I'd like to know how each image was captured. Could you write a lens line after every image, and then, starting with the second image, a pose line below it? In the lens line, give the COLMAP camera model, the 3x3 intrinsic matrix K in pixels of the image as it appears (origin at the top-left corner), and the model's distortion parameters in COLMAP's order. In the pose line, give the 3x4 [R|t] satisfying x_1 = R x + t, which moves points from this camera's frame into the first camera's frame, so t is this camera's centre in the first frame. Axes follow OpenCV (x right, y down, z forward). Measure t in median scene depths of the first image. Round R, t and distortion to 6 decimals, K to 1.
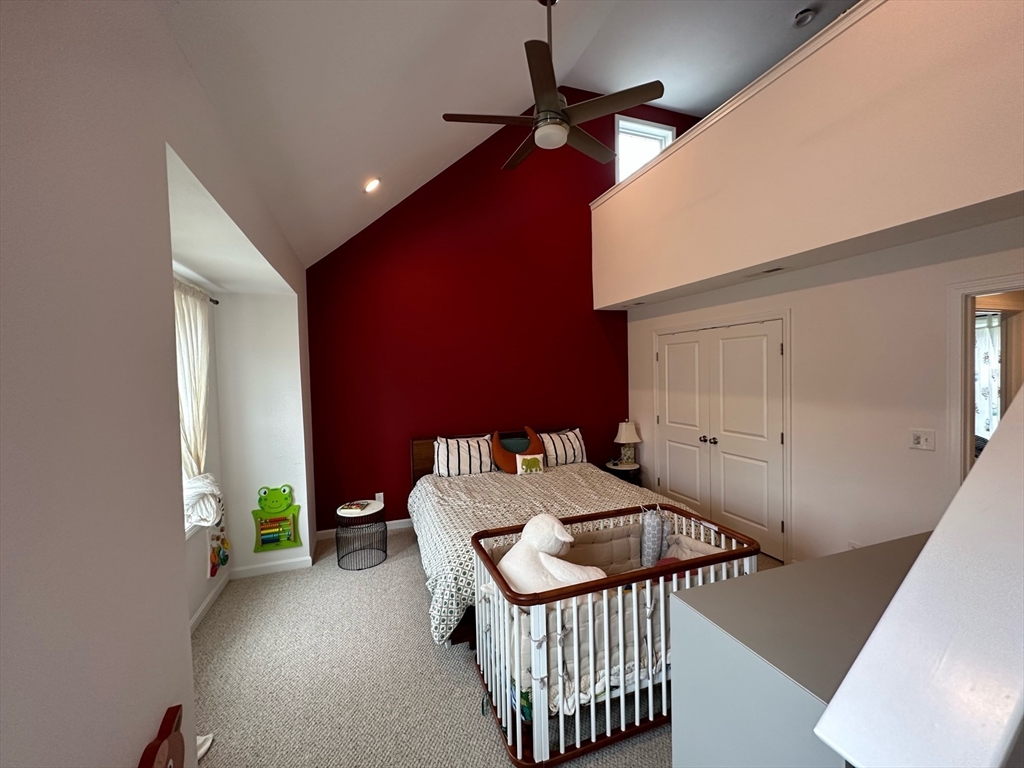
lens RADIAL K [[410.0, 0, 512.0], [0, 410.0, 384.0], [0, 0, 1]] dist [-0.000184, -0.000026]
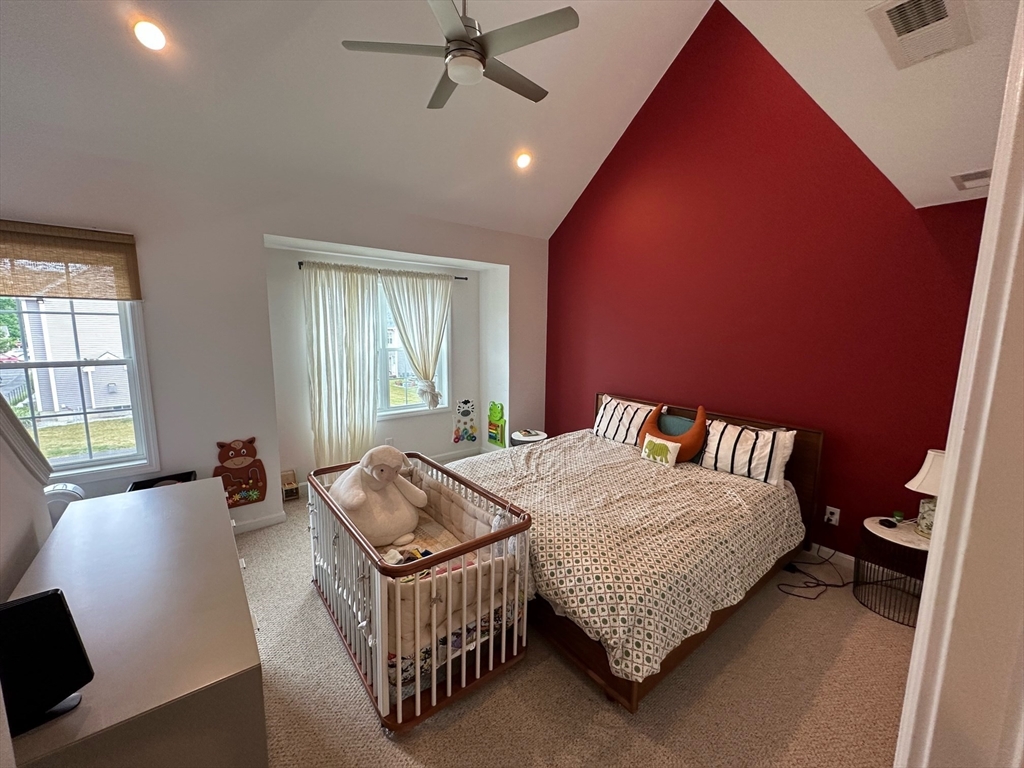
lens RADIAL K [[410.0, 0, 512.0], [0, 410.0, 384.0], [0, 0, 1]] dist [-0.000184, -0.000026]
pose [[0.316573, 0.160500, -0.934891, 0.694385], [-0.046669, 0.987023, 0.153647, -0.037332], [0.947419, -0.005010, 0.319955, 0.507155]]
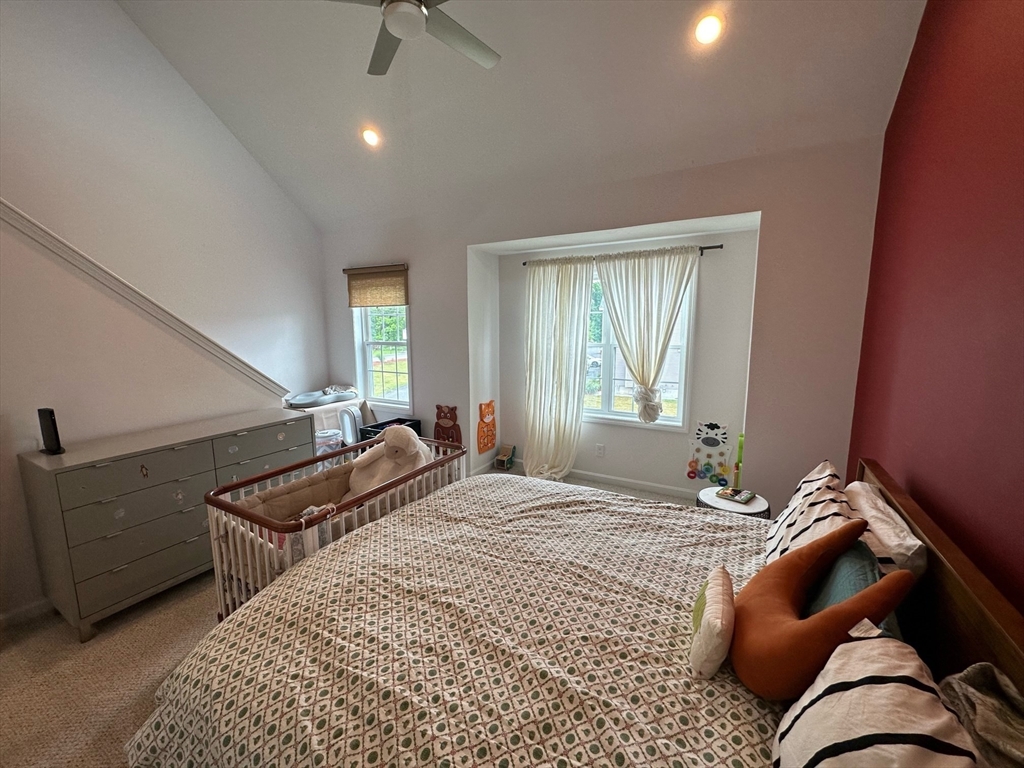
lens RADIAL K [[410.0, 0, 512.0], [0, 410.0, 384.0], [0, 0, 1]] dist [-0.000184, -0.000026]
pose [[-0.754655, 0.119442, -0.645158, 0.346972], [0.002360, 0.983778, 0.179373, -0.028749], [0.656117, 0.133842, -0.742695, 1.152261]]
